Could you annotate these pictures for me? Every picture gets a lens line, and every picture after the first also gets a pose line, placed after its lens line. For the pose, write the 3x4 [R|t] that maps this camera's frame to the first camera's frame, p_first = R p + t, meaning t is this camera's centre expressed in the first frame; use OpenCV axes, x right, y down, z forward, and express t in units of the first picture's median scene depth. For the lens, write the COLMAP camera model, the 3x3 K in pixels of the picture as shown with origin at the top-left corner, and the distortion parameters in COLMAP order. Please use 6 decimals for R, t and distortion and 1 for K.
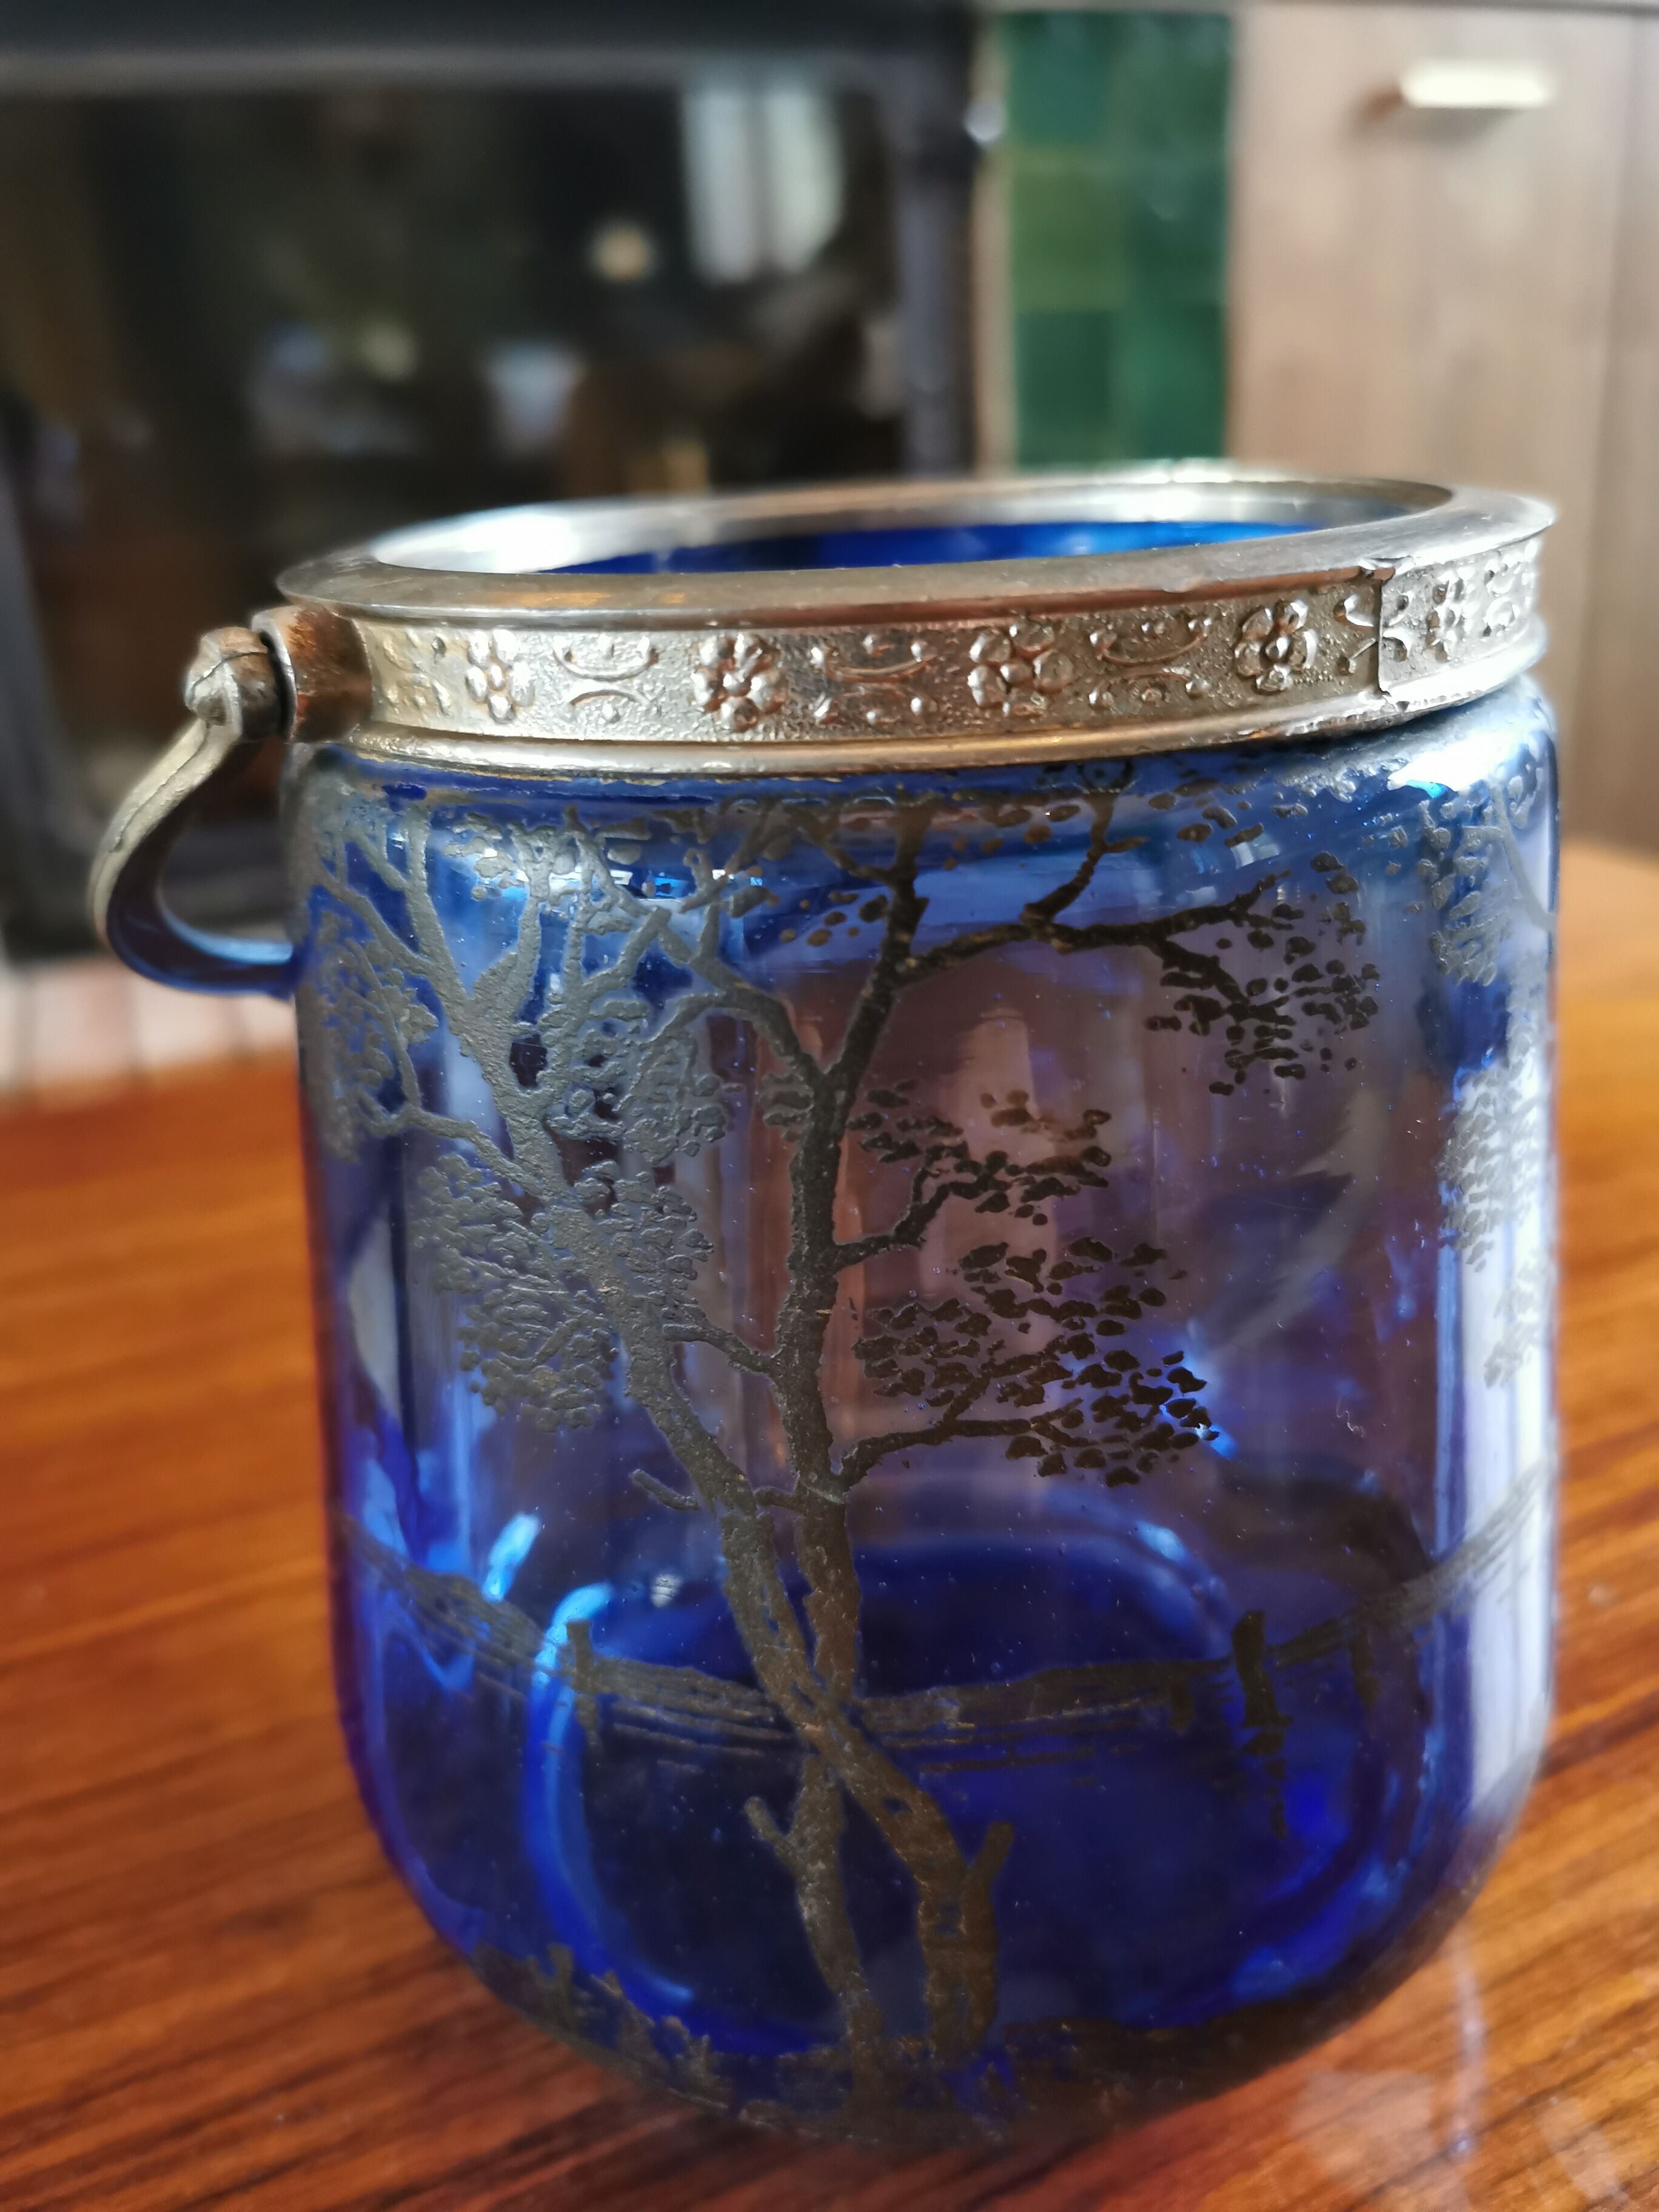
lens RADIAL K [[1955.1, 0, 820.9], [0, 1955.1, 1113.7], [0, 0, 1]] dist [-0.004381, -0.073371]
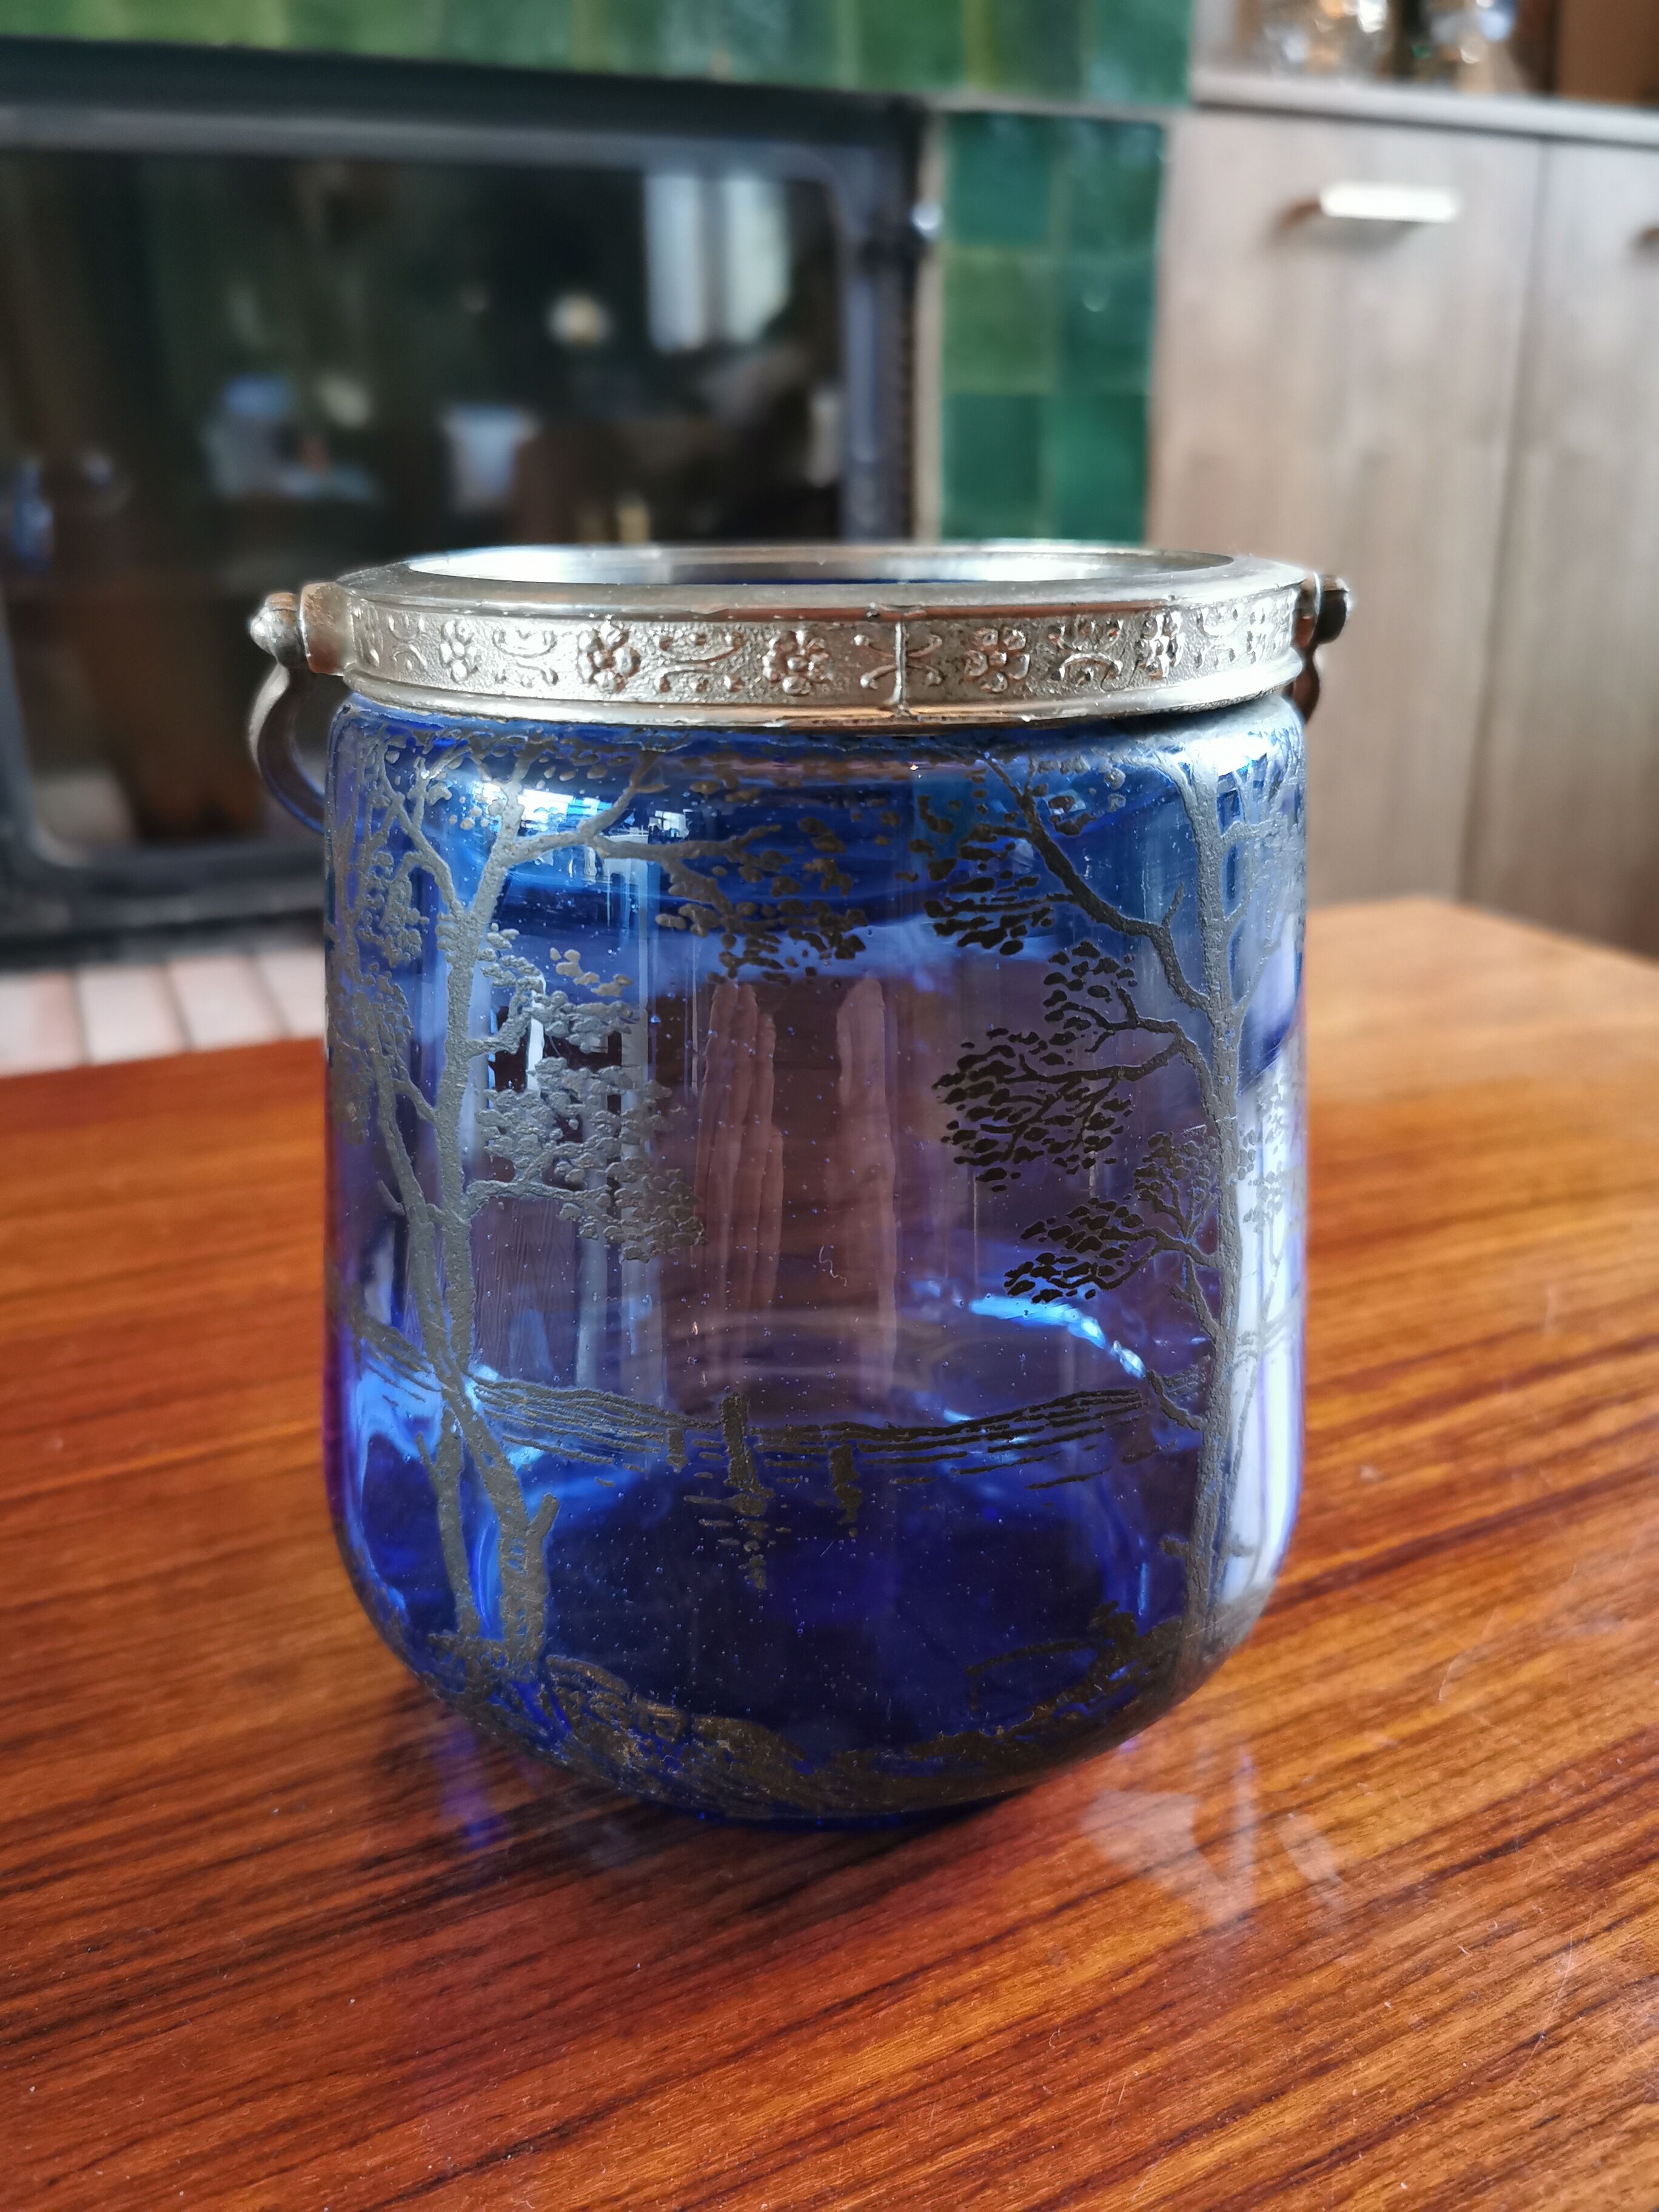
lens RADIAL K [[1955.1, 0, 820.8], [0, 1955.1, 1146.5], [0, 0, 1]] dist [-0.004381, -0.073371]
pose [[0.998741, 0.032175, 0.038490, 0.006732], [-0.031481, 0.999333, -0.018503, 0.087072], [-0.039060, 0.017268, 0.999088, -0.226708]]
